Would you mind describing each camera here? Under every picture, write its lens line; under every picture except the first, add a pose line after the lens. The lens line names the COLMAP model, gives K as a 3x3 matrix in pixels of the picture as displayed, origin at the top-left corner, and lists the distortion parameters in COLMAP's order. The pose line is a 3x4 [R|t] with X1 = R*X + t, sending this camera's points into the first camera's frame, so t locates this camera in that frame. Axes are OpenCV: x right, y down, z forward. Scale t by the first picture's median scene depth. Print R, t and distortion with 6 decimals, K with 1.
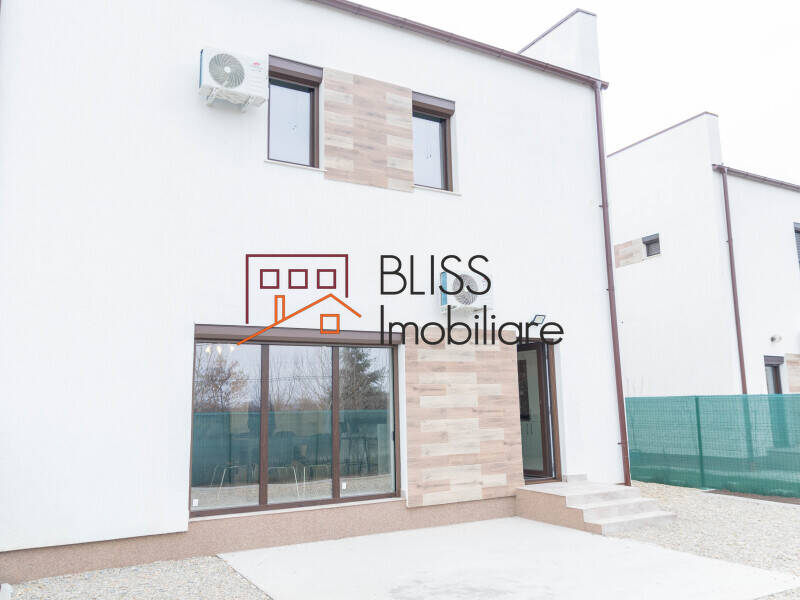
lens RADIAL K [[643.1, 0, 402.1], [0, 643.1, 302.9], [0, 0, 1]] dist [0.011682, -0.012080]
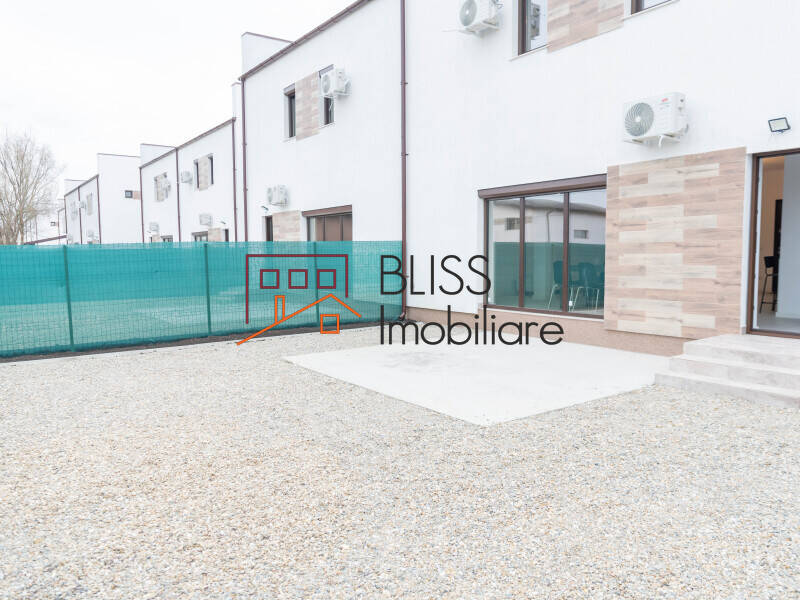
lens RADIAL K [[643.1, 0, 402.1], [0, 643.1, 297.8], [0, 0, 1]] dist [0.011682, -0.012080]
pose [[0.092778, 0.092593, -0.991372, 1.024746], [0.169421, 0.979679, 0.107356, 0.074493], [0.981167, -0.177919, 0.075206, 0.530186]]
